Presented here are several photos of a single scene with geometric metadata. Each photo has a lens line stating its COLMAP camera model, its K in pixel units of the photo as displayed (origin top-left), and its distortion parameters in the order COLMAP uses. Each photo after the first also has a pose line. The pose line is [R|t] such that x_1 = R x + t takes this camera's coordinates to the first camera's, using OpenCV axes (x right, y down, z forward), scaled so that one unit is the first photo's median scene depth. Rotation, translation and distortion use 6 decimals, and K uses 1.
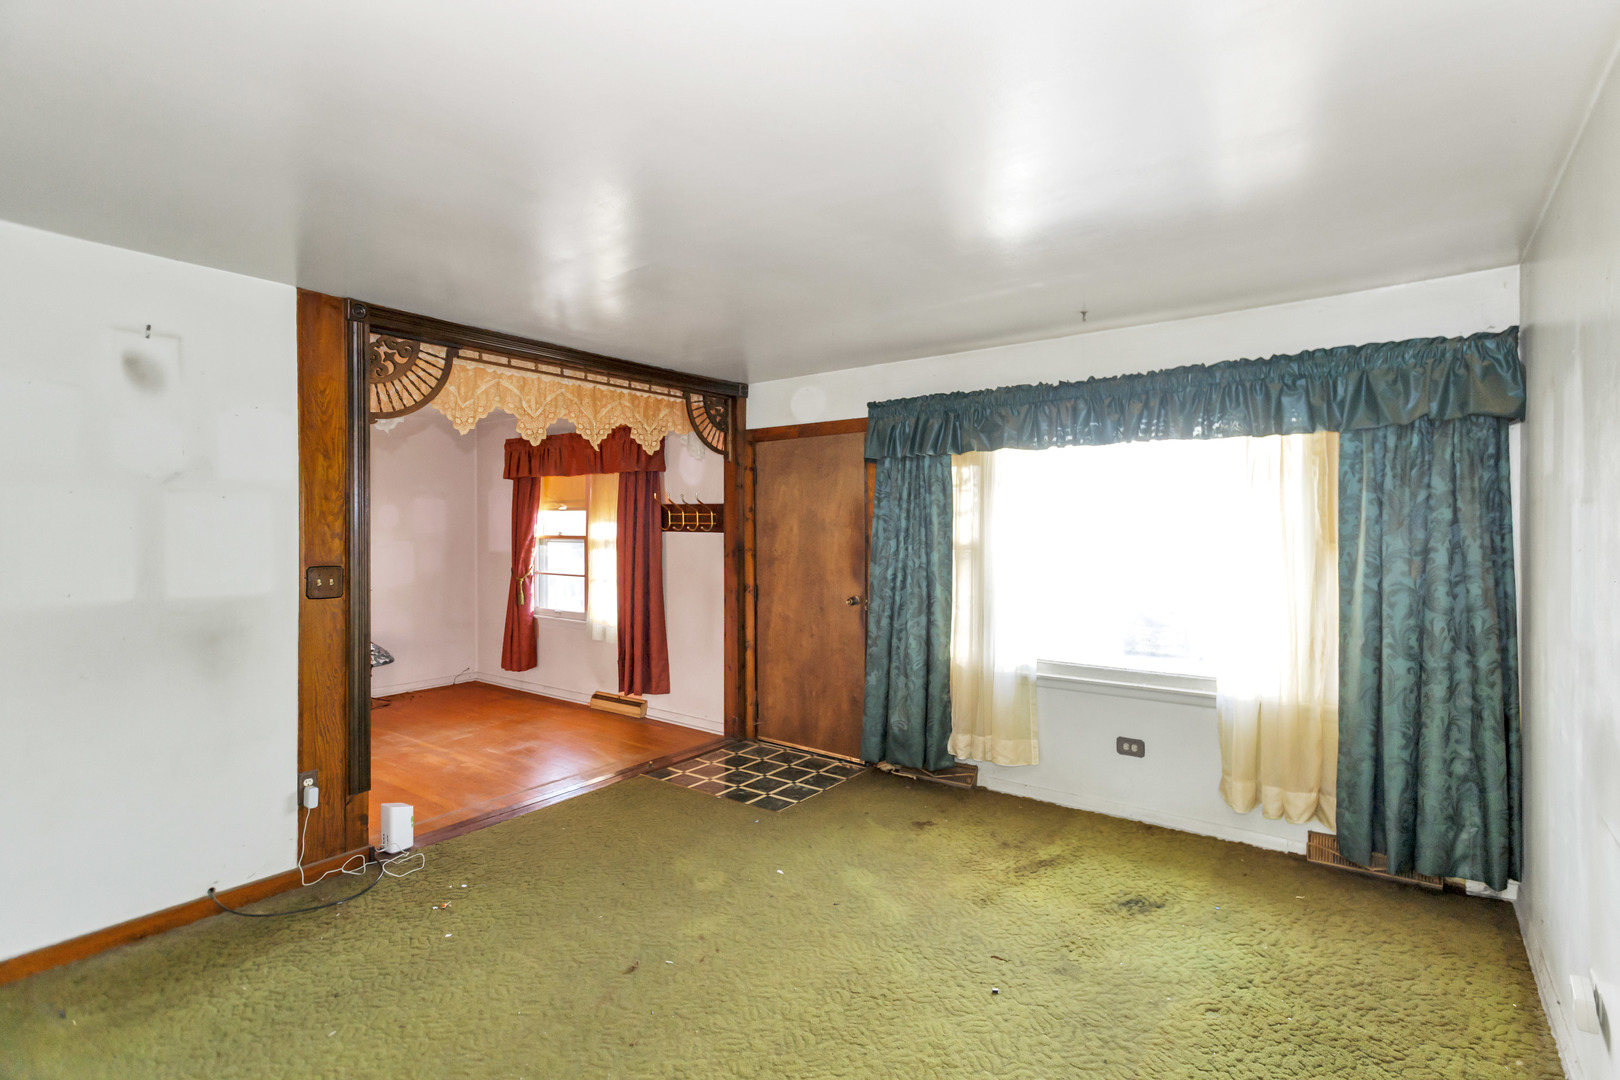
lens RADIAL K [[810.4, 0, 810.0], [0, 810.4, 540.0], [0, 0, 1]] dist [0.025980, 0.000119]
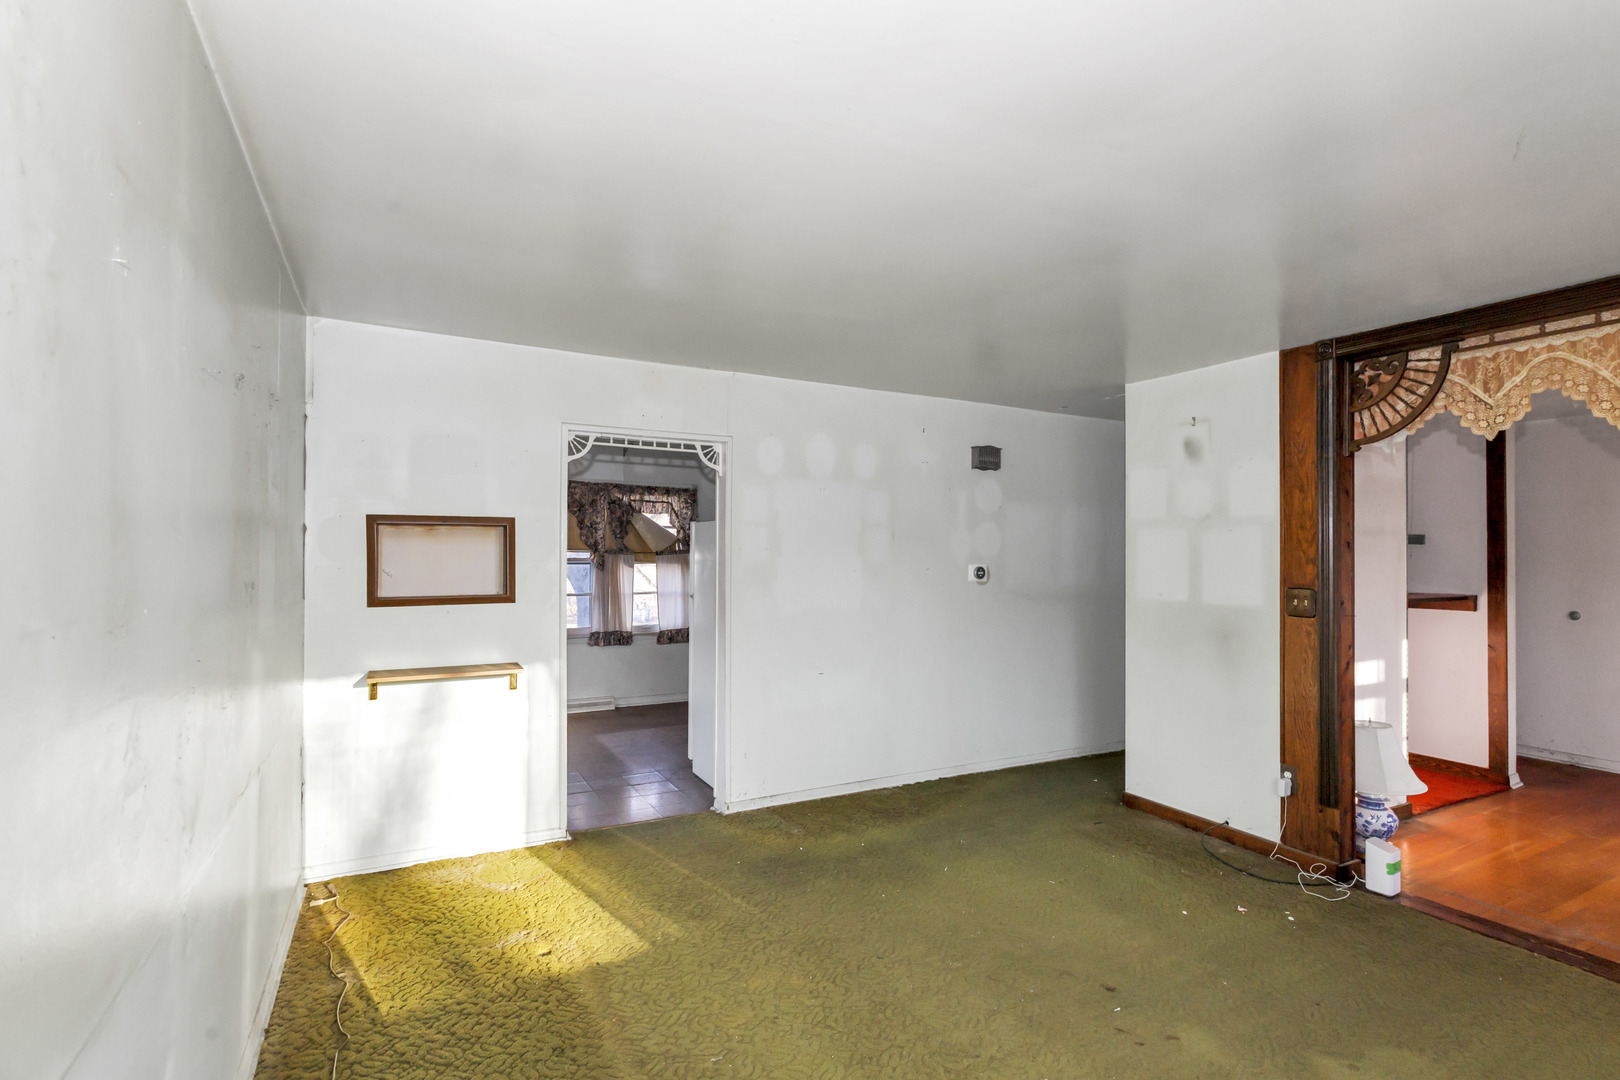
lens RADIAL K [[768.4, 0, 824.6], [0, 768.4, 541.6], [0, 0, 1]] dist [0.002041, 0.000551]
pose [[-0.421463, -0.010992, -0.906779, 0.634803], [-0.015632, 0.999866, -0.004855, -0.016570], [0.906711, 0.012128, -0.421578, 0.849273]]
